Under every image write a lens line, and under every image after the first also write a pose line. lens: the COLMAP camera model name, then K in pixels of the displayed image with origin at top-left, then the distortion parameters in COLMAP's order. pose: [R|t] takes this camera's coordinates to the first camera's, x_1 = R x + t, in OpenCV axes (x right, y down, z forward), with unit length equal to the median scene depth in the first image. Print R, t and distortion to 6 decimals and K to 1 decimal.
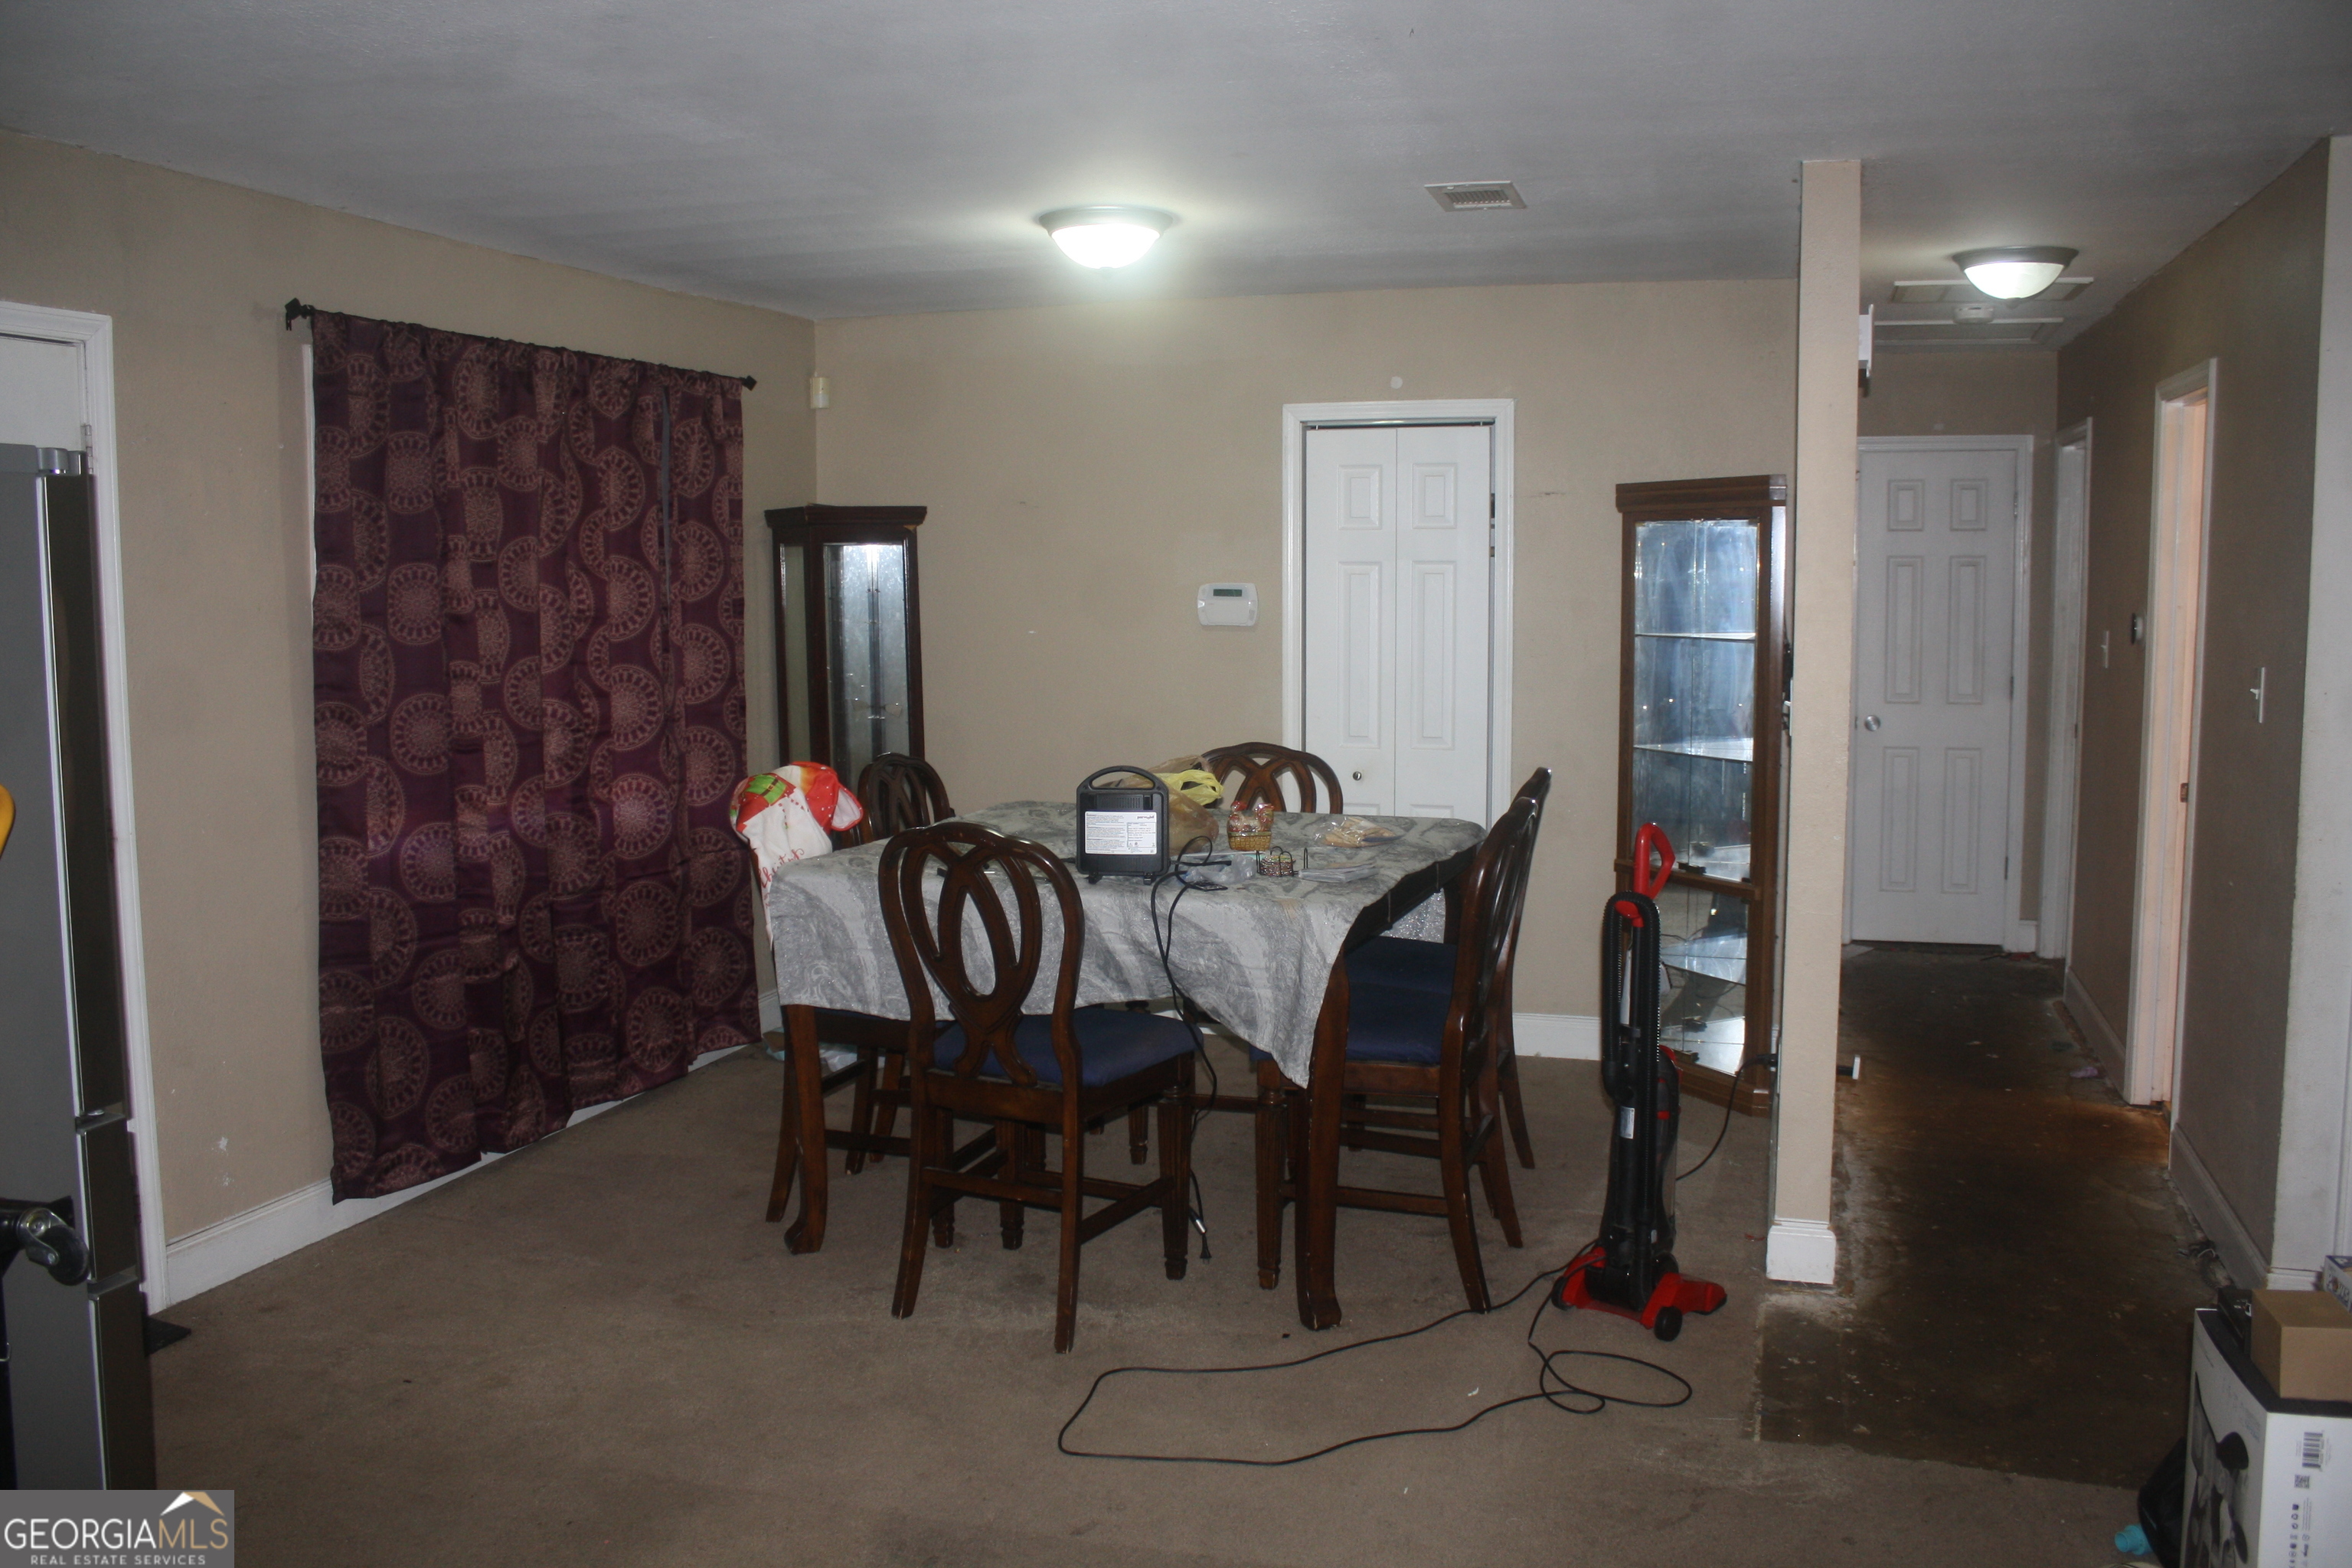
lens RADIAL K [[1967.7, 0, 1160.6], [0, 1967.7, 769.1], [0, 0, 1]] dist [-0.159652, 0.138587]
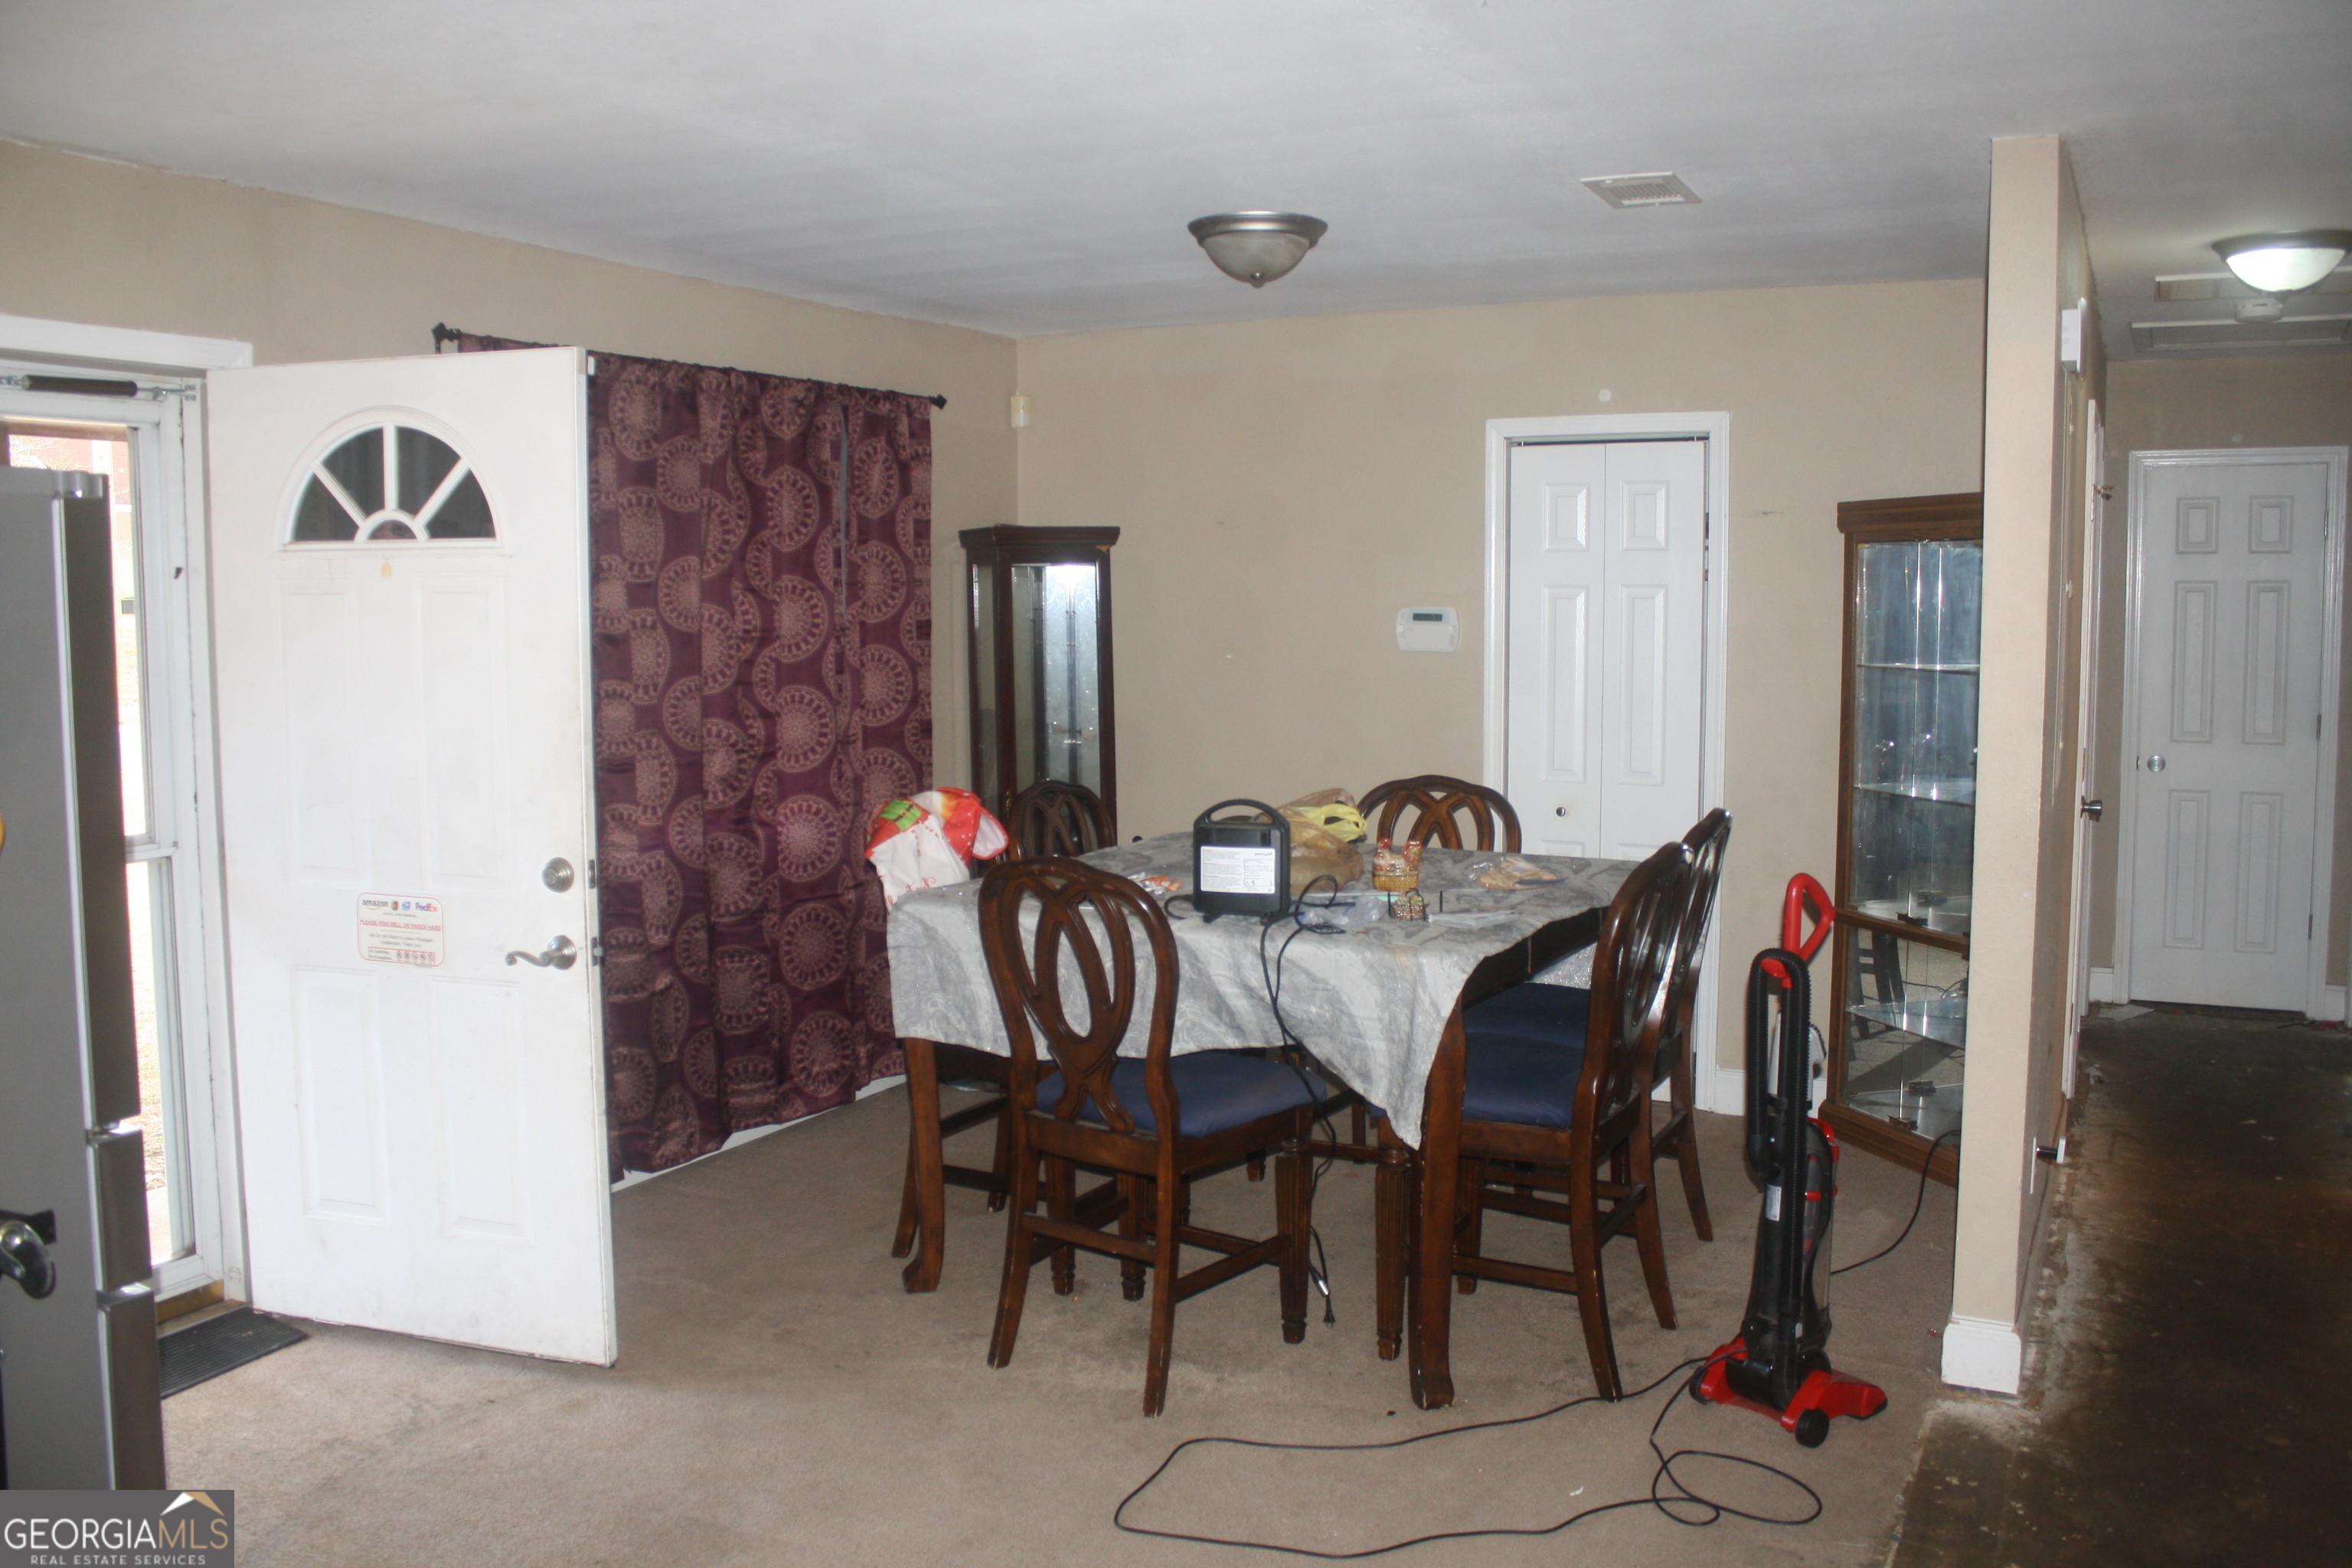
lens RADIAL K [[1967.7, 0, 1158.5], [0, 1967.7, 773.3], [0, 0, 1]] dist [-0.159652, 0.138587]
pose [[0.985848, 0.017125, -0.166762, 0.091961], [-0.018707, 0.999794, -0.007925, -0.005514], [0.166592, 0.010932, 0.985965, 0.054664]]
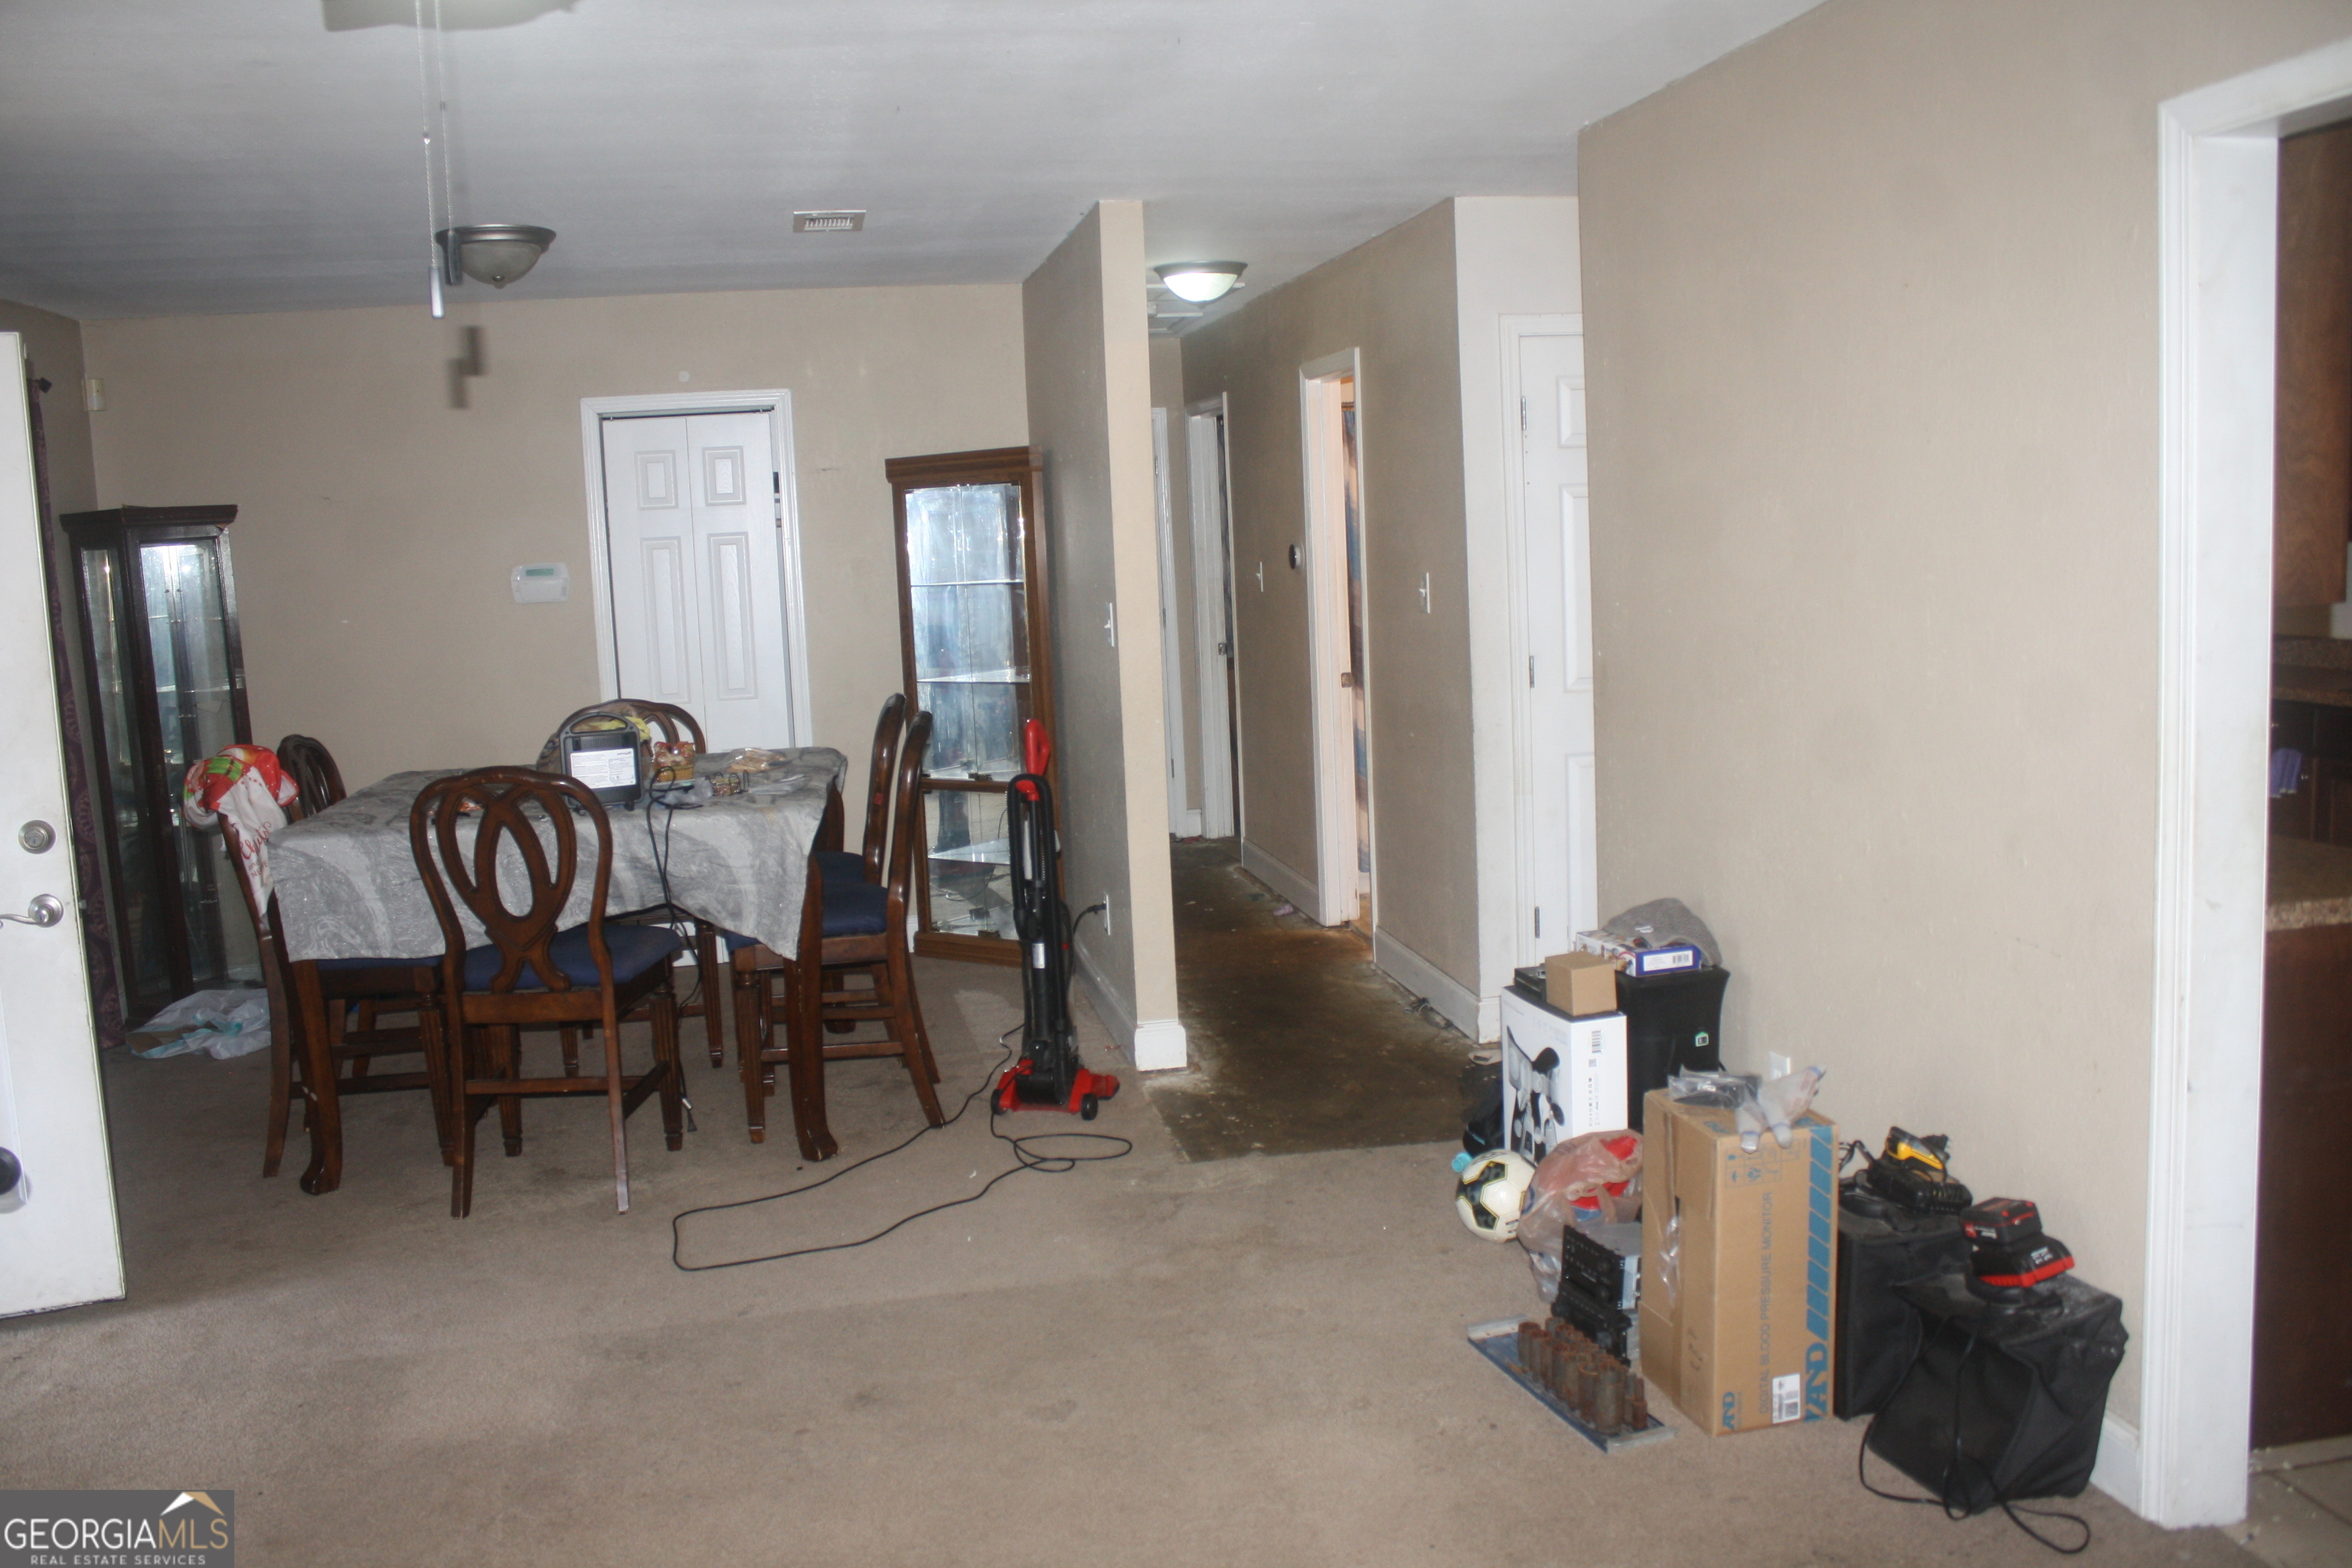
lens RADIAL K [[1967.7, 0, 1167.0], [0, 1967.7, 786.2], [0, 0, 1]] dist [-0.159652, 0.138587]
pose [[0.879087, -0.098066, 0.466465, -0.243494], [0.090646, 0.995143, 0.038384, 0.026513], [-0.467963, 0.008541, 0.883707, -0.156200]]
